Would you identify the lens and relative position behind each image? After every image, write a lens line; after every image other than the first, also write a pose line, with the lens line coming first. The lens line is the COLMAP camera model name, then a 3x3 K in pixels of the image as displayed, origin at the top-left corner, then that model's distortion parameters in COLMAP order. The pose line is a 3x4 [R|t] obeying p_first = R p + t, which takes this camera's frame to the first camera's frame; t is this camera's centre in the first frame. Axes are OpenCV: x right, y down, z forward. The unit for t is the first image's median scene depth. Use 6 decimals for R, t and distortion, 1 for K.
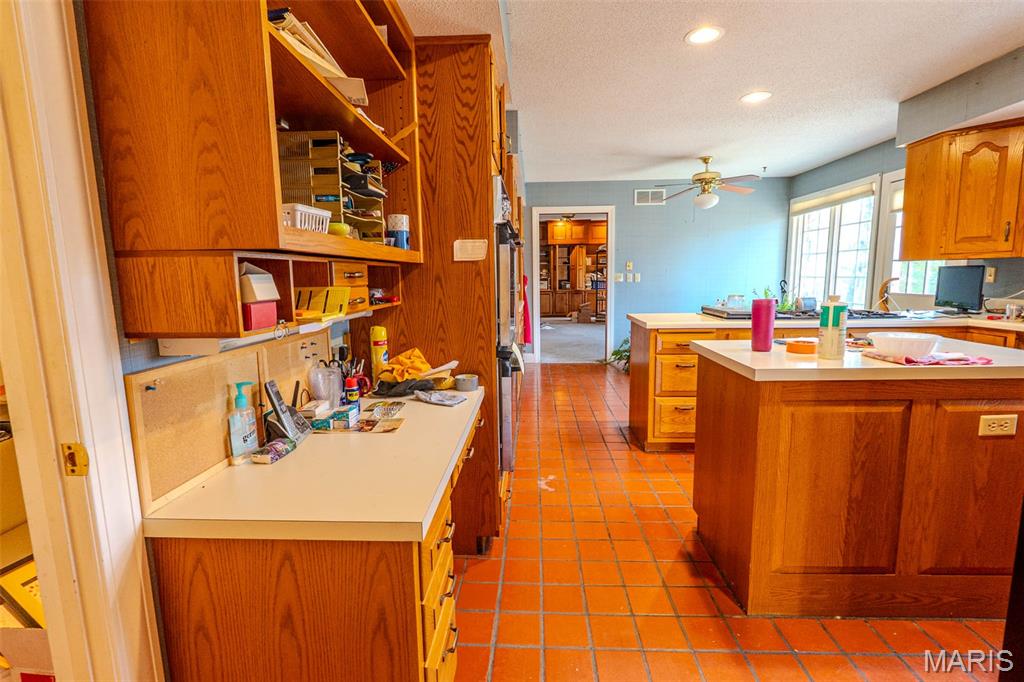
lens RADIAL K [[468.6, 0, 511.7], [0, 468.6, 340.0], [0, 0, 1]] dist [-0.005561, 0.000322]
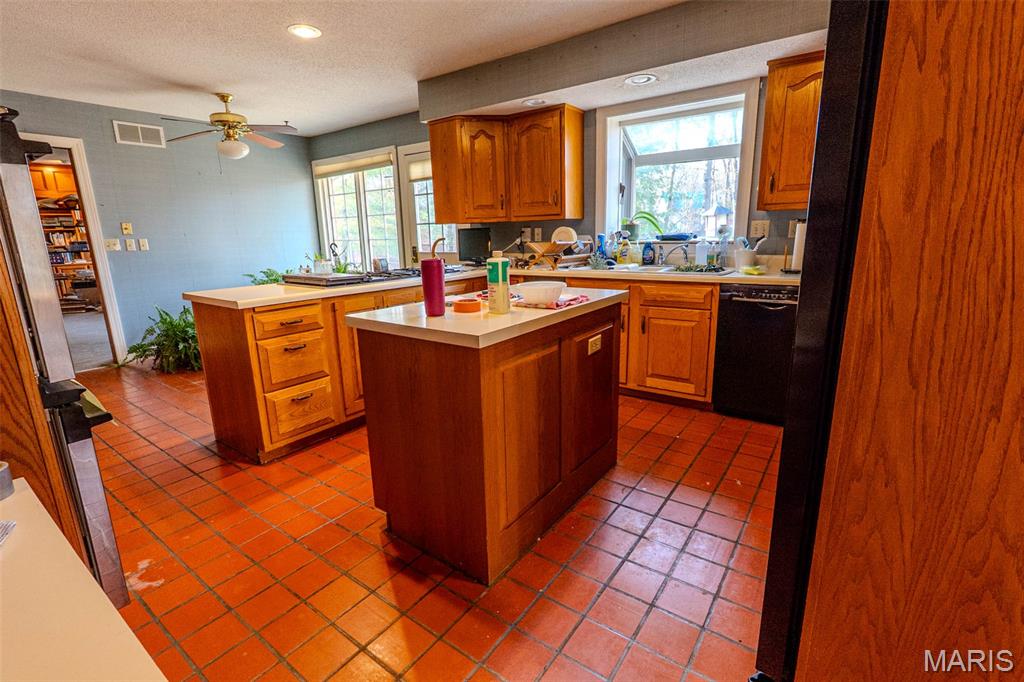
lens RADIAL K [[468.6, 0, 508.5], [0, 468.6, 339.4], [0, 0, 1]] dist [-0.005561, 0.000322]
pose [[0.550994, -0.183909, 0.813992, -0.086393], [0.127811, 0.982504, 0.135466, -0.021327], [-0.824663, 0.029396, 0.564860, 0.205543]]
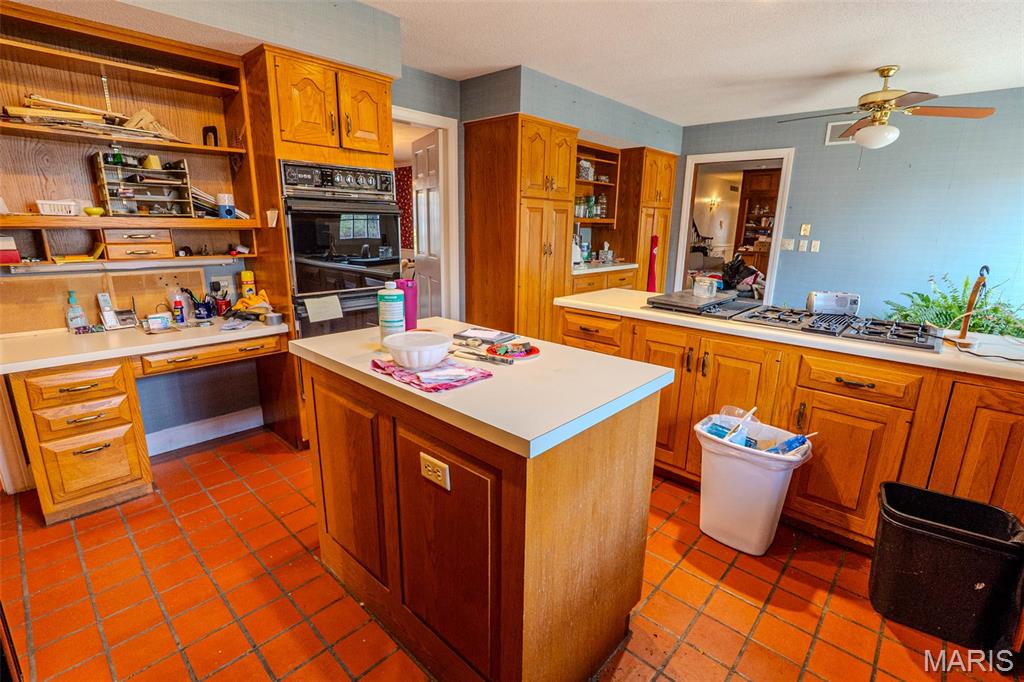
lens RADIAL K [[468.6, 0, 507.9], [0, 468.6, 340.5], [0, 0, 1]] dist [-0.005561, 0.000322]
pose [[0.769516, 0.184511, -0.611392, 0.730113], [-0.118513, 0.981983, 0.147187, -0.074151], [0.627534, -0.040805, 0.777519, 0.221701]]
